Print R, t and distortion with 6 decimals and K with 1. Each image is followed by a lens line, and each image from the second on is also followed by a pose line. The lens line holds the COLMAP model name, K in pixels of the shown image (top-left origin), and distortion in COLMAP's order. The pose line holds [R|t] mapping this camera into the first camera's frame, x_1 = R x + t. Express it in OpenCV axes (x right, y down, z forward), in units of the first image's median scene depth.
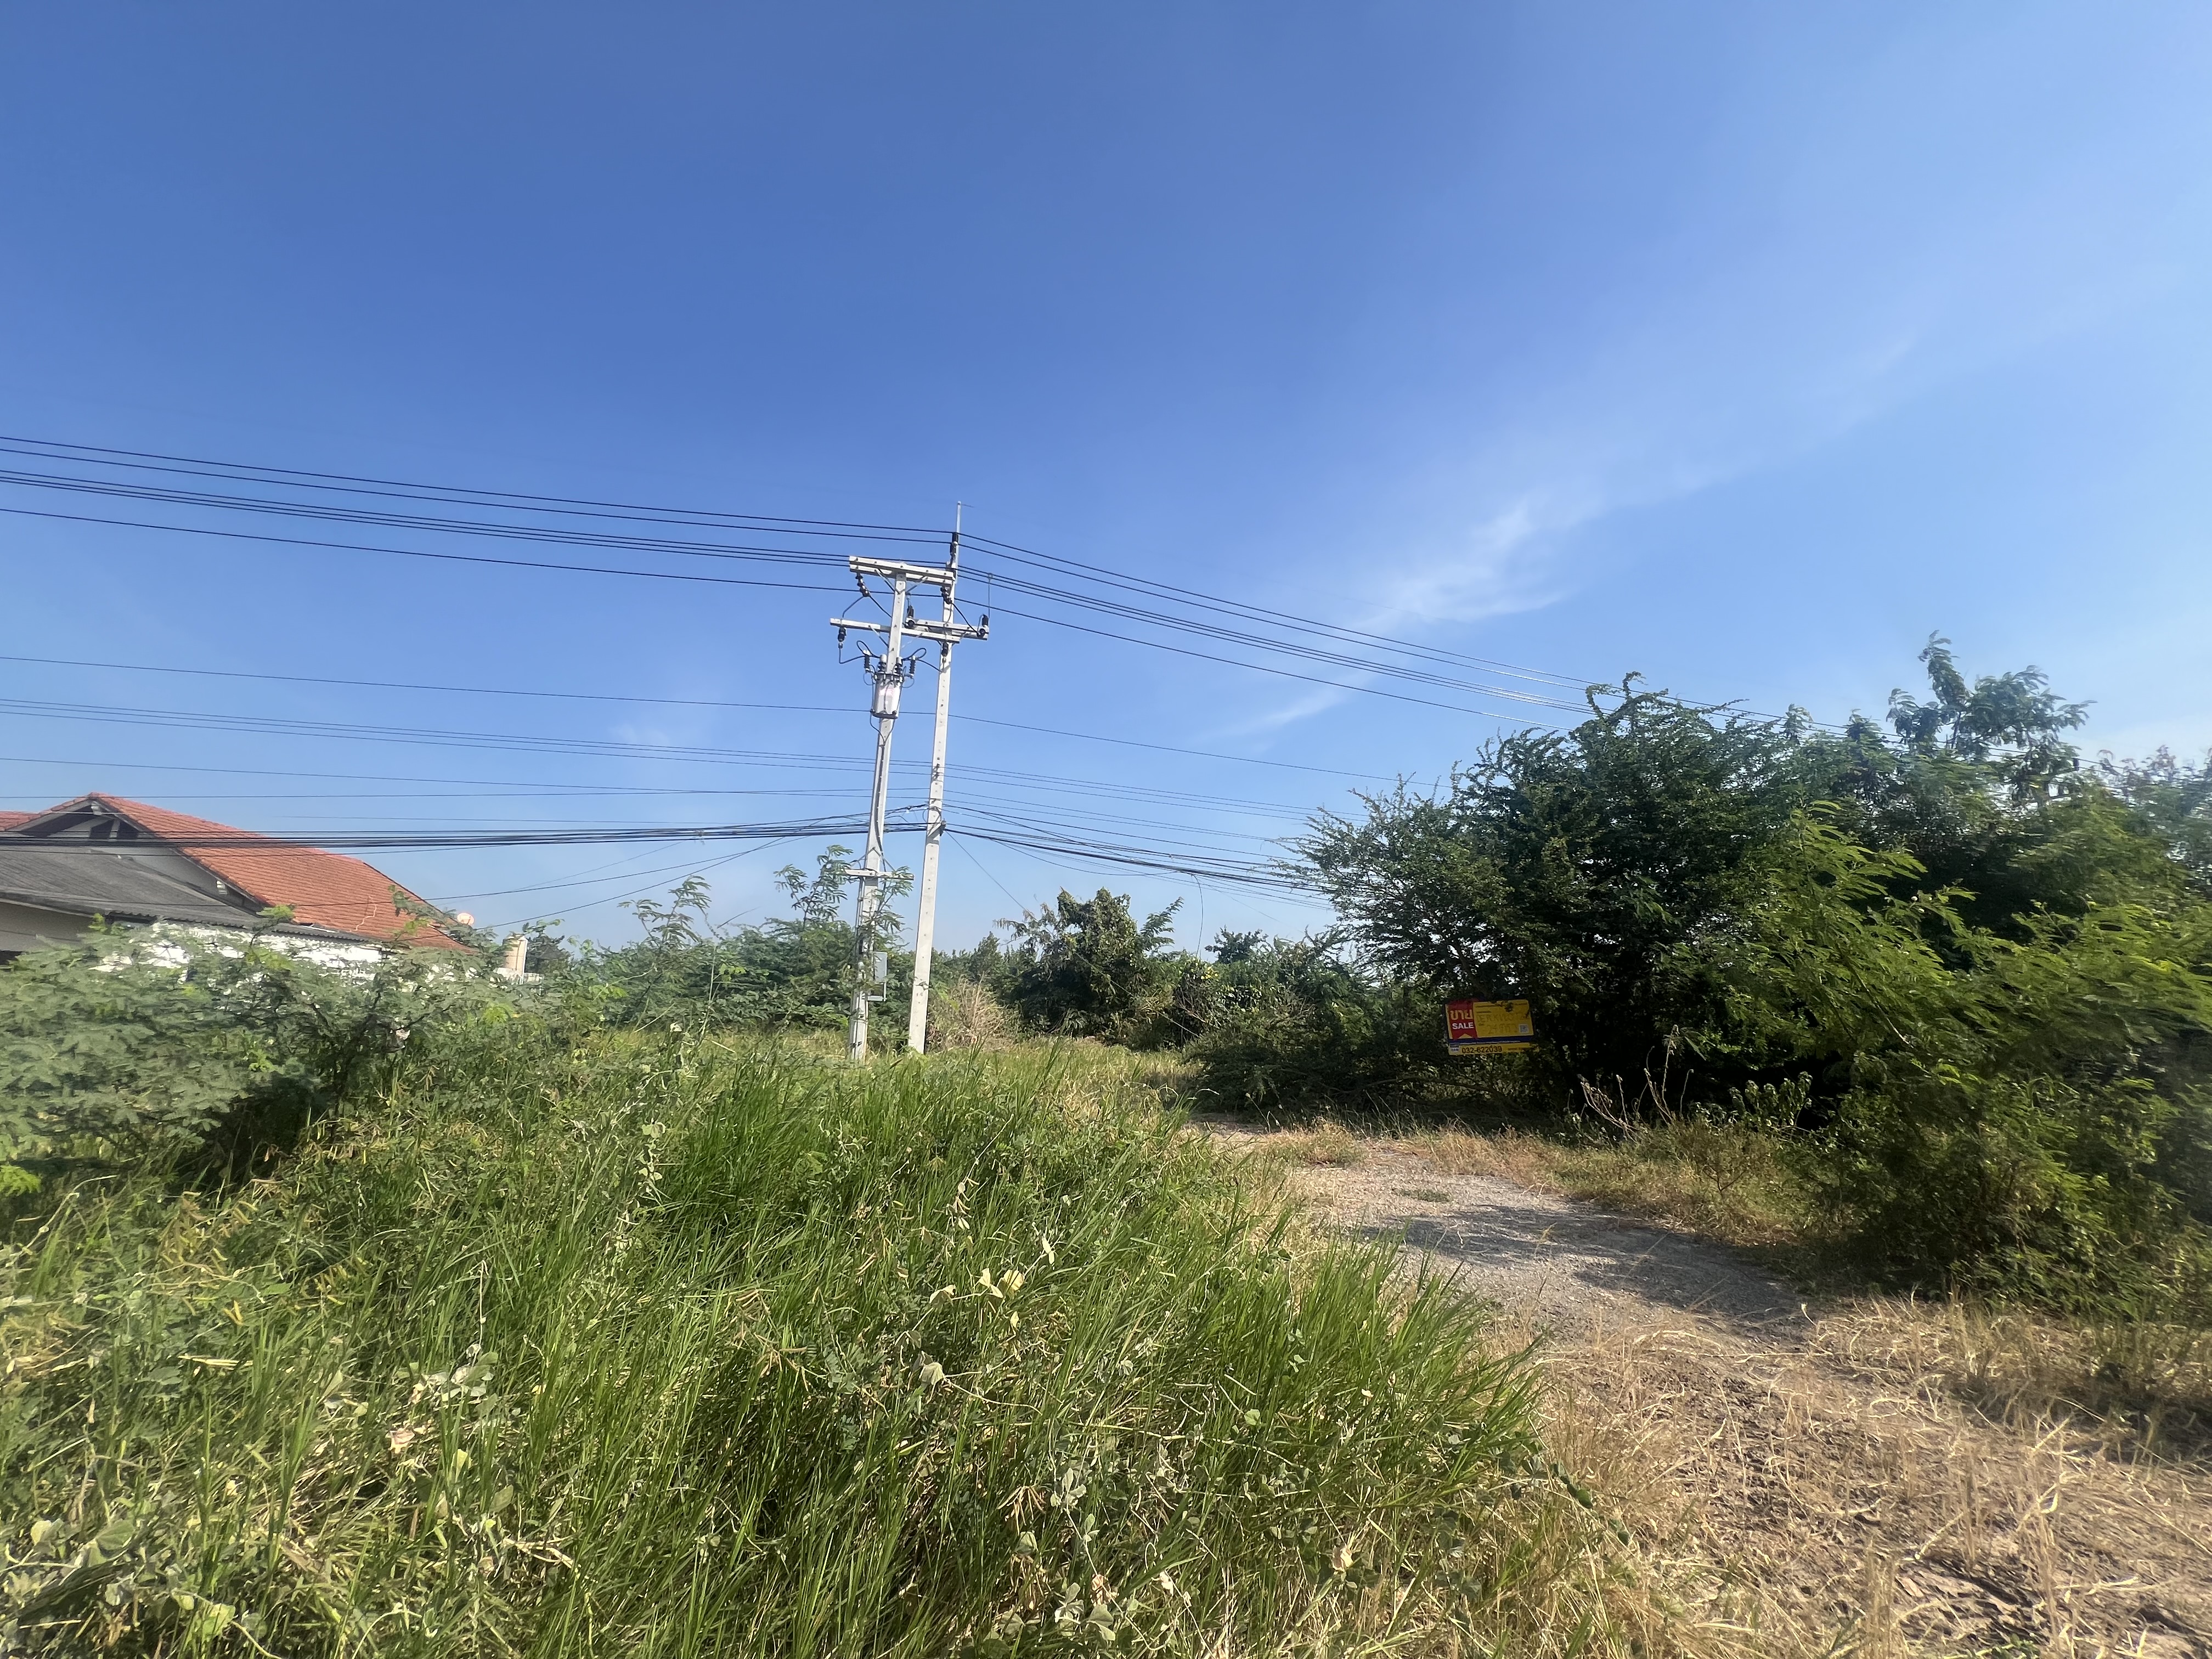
lens RADIAL K [[906.6, 0, 1106.0], [0, 906.6, 829.5], [0, 0, 1]] dist [0.015240, -0.000390]
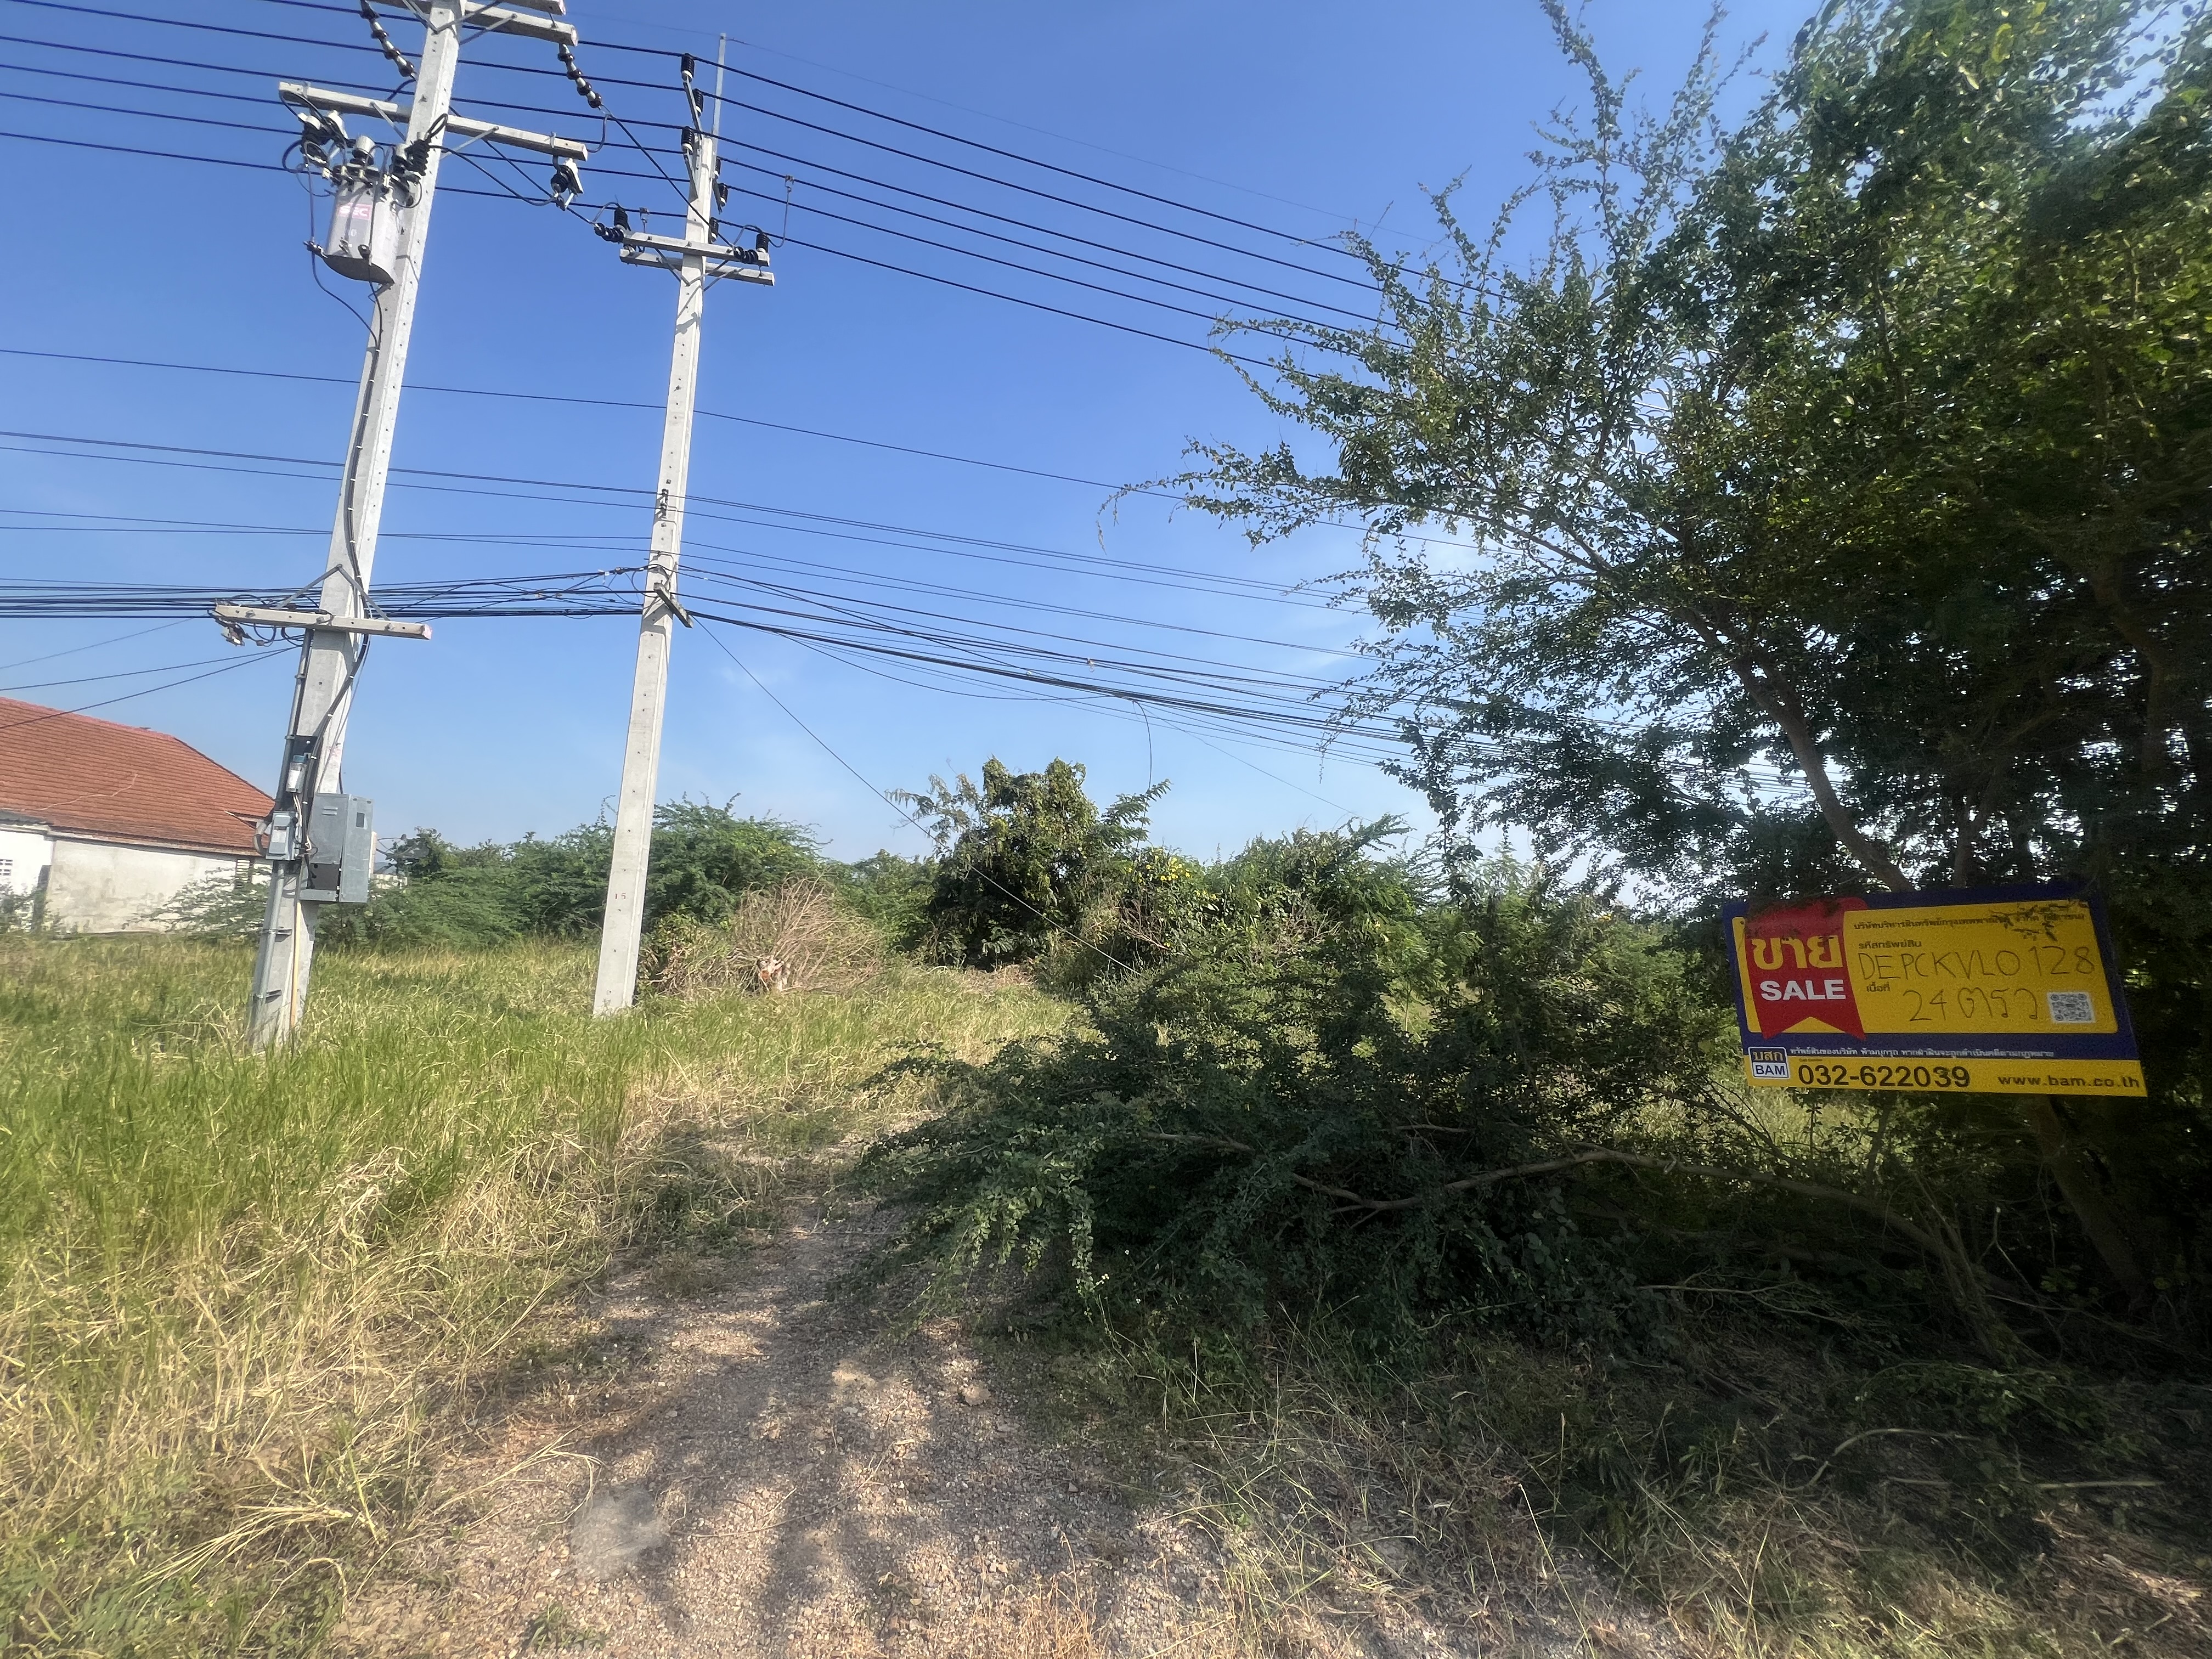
lens RADIAL K [[900.8, 0, 1102.0], [0, 900.8, 831.2], [0, 0, 1]] dist [-0.000775, 0.000182]
pose [[0.997950, 0.006134, -0.063704, 0.219404], [-0.000385, 0.995954, 0.089865, 0.160756], [0.063998, -0.089657, 0.993914, 0.817477]]
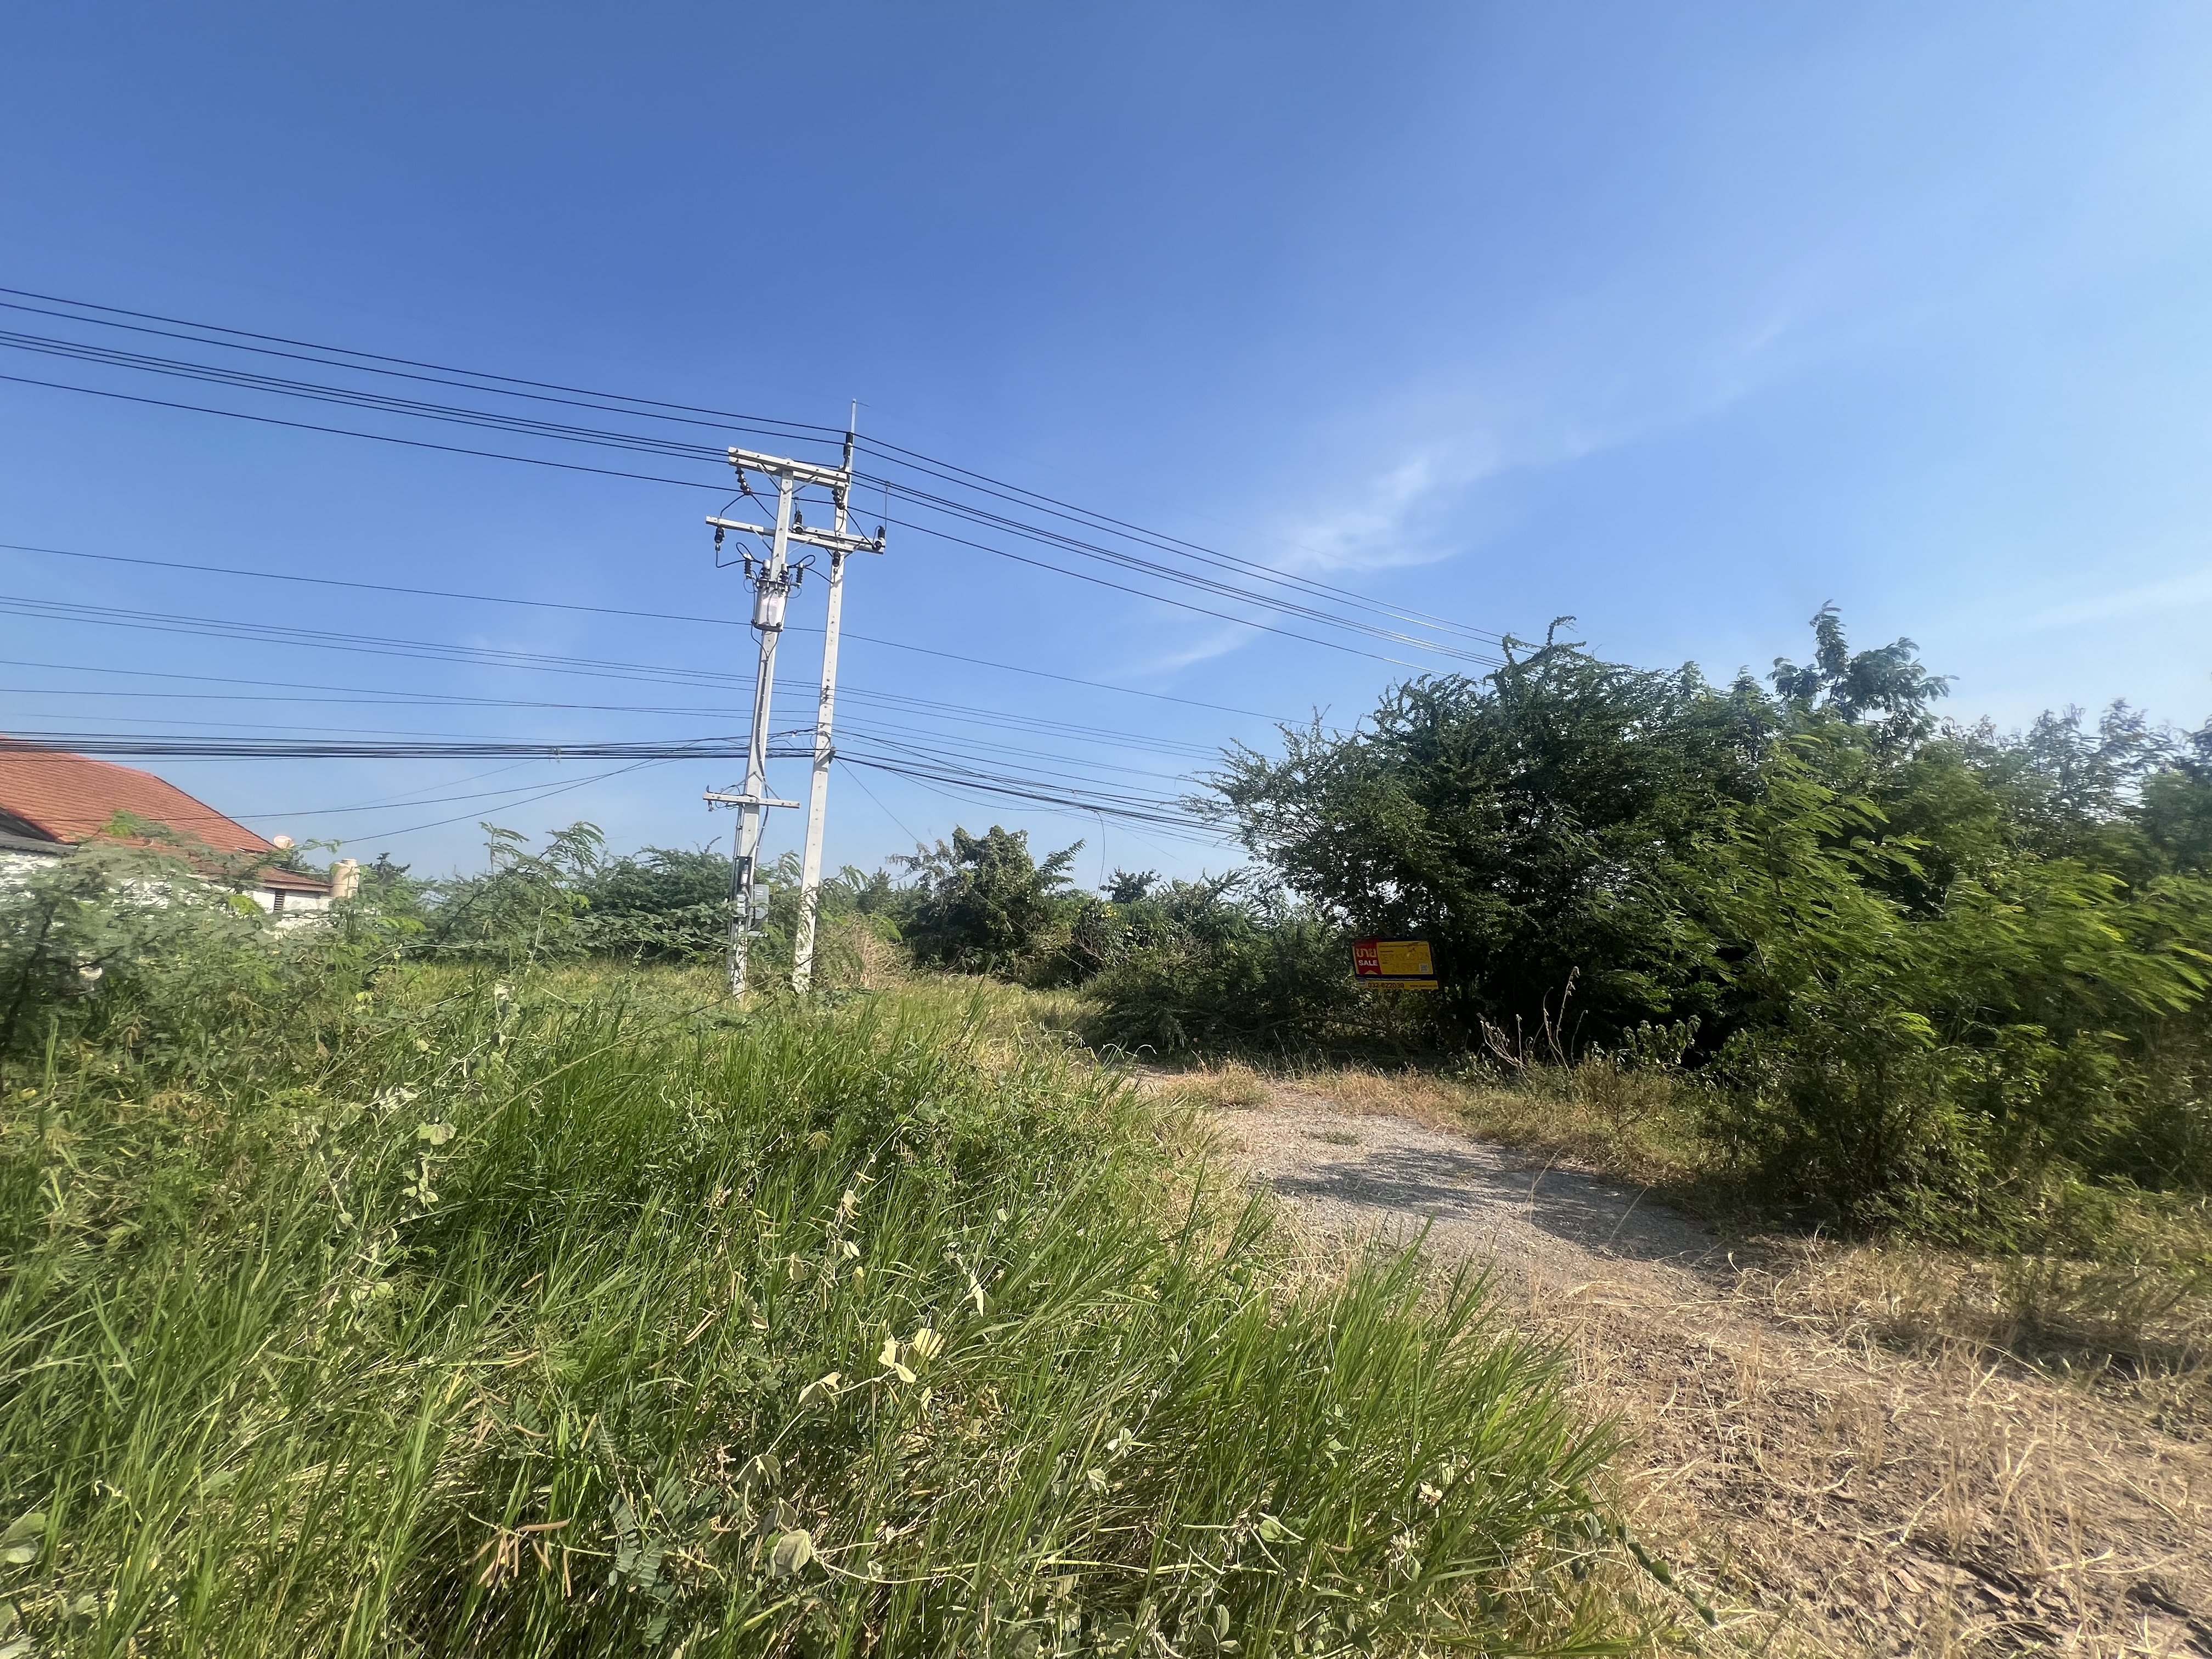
lens RADIAL K [[906.6, 0, 1106.0], [0, 906.6, 829.5], [0, 0, 1]] dist [0.015240, -0.000390]
pose [[0.993033, 0.023551, 0.115455, -0.009548], [-0.031163, 0.997426, 0.064582, 0.011086], [-0.113637, -0.067730, 0.991211, 0.057667]]
